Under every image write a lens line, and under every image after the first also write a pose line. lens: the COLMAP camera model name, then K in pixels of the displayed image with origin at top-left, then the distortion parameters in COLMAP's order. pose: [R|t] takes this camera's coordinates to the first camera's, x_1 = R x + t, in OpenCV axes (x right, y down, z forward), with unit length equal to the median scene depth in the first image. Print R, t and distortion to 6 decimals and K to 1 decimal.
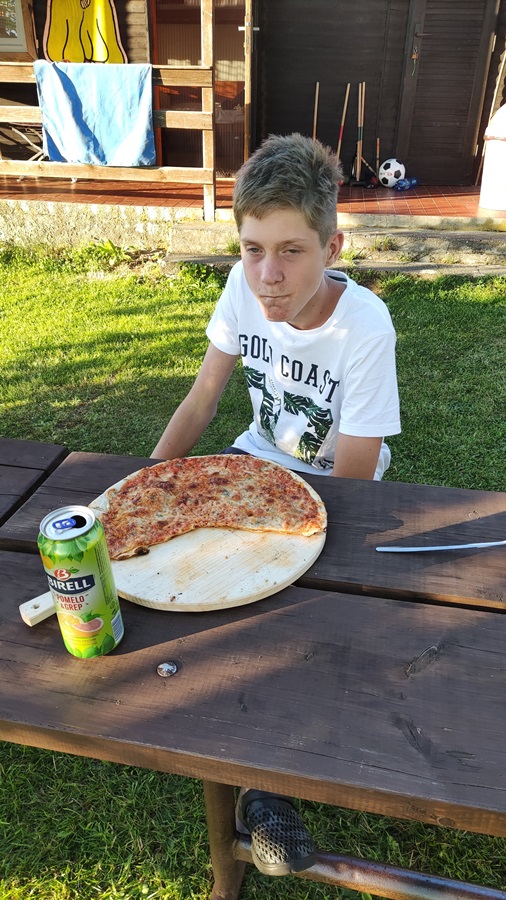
lens RADIAL K [[669.7, 0, 253.0], [0, 669.7, 450.0], [0, 0, 1]] dist [0.097751, -0.203475]
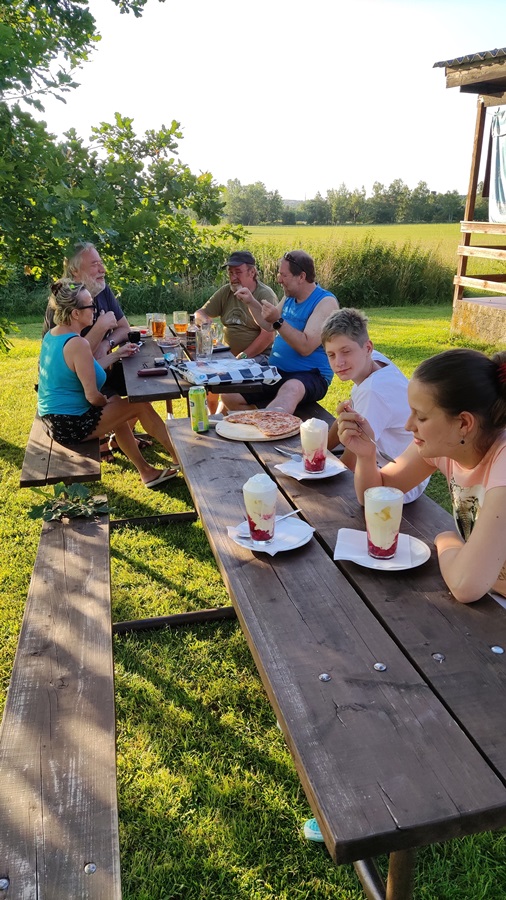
lens RADIAL K [[669.7, 0, 253.0], [0, 669.7, 450.0], [0, 0, 1]] dist [0.097751, -0.203475]
pose [[0.425733, 0.281786, -0.859854, 2.657635], [-0.404694, 0.909229, 0.097593, -0.074492], [0.809305, 0.306429, 0.501126, -0.458617]]
